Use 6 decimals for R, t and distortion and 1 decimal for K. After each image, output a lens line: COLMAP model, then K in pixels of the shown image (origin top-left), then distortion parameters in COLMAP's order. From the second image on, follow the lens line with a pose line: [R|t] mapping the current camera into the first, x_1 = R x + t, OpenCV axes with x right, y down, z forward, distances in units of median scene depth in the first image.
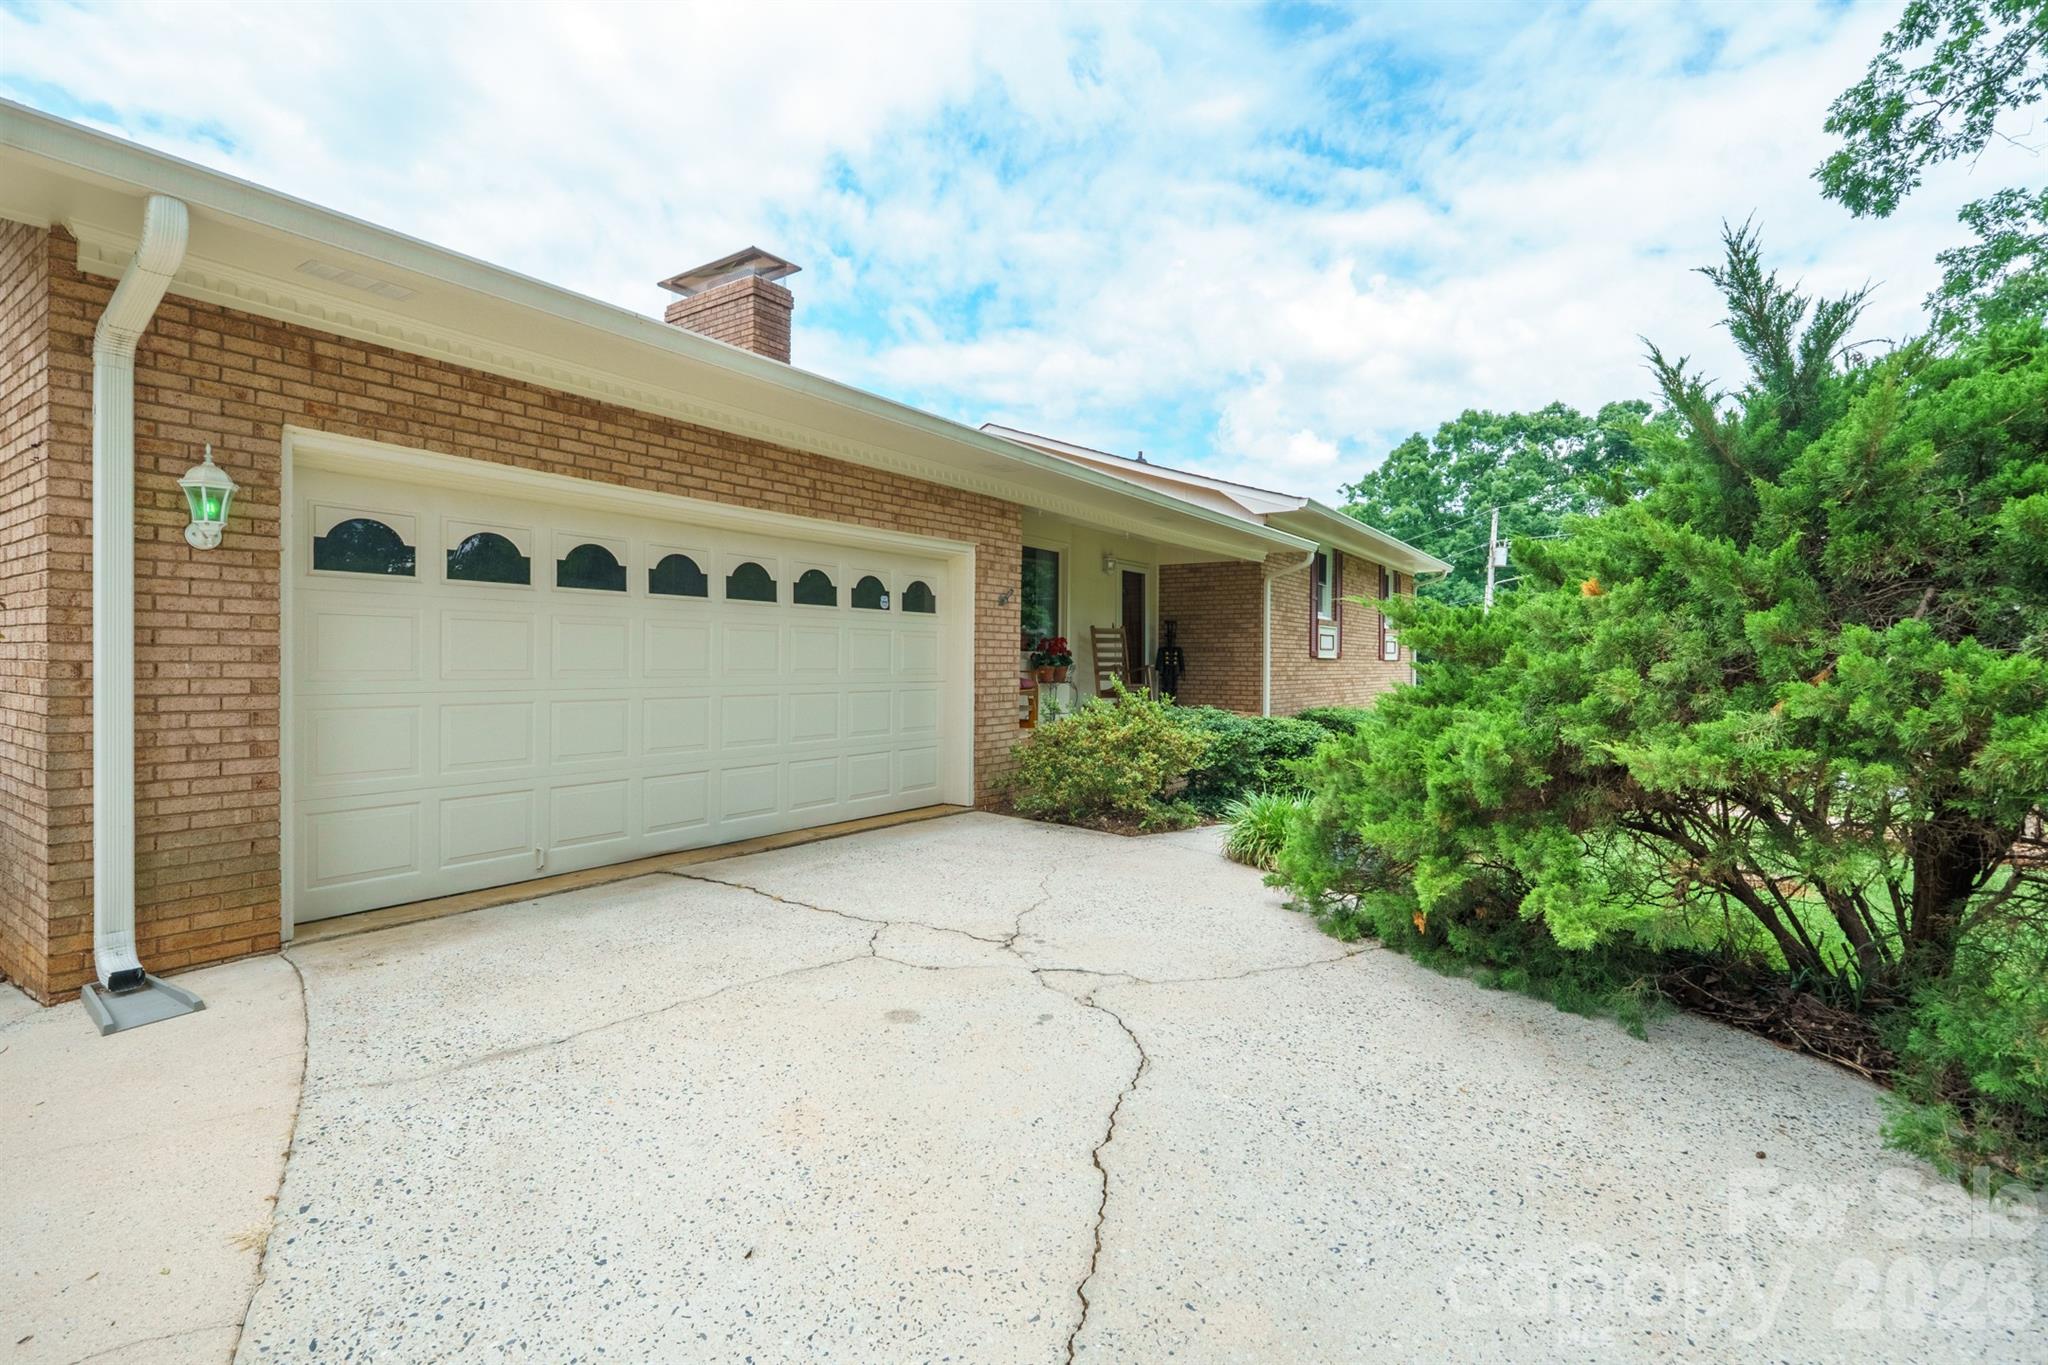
lens RADIAL K [[962.5, 0, 1024.0], [0, 962.5, 682.5], [0, 0, 1]] dist [0.009774, 0.000204]
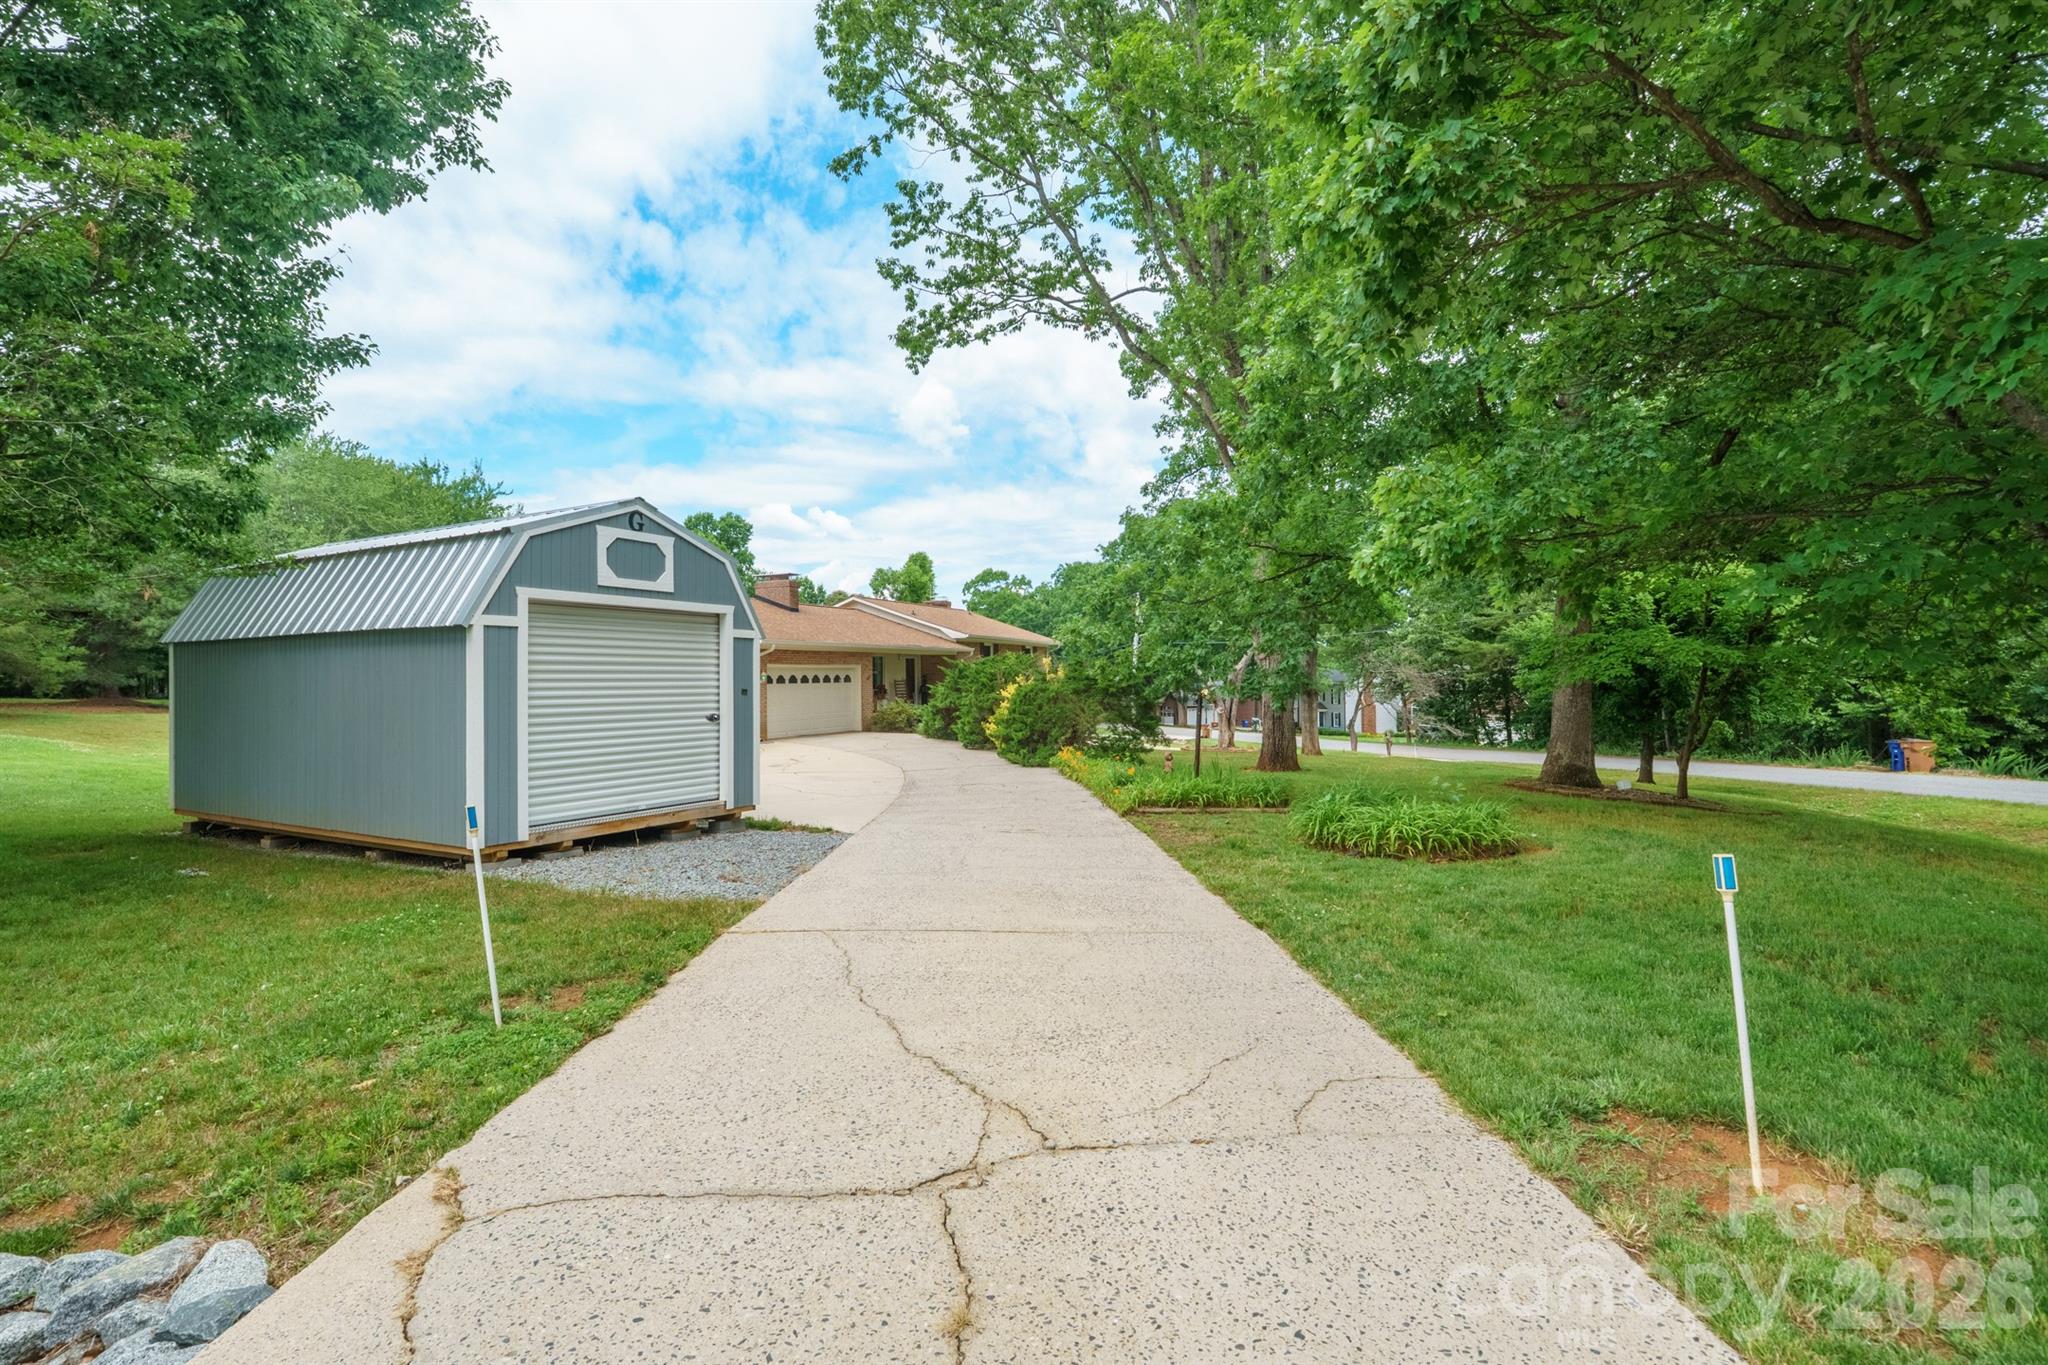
lens RADIAL K [[962.5, 0, 1024.0], [0, 962.5, 682.5], [0, 0, 1]] dist [0.009774, 0.000204]
pose [[0.983106, -0.039636, 0.178693, -0.093667], [0.044285, 0.998774, -0.022102, 0.045659], [-0.177598, 0.029642, 0.983657, -2.852289]]
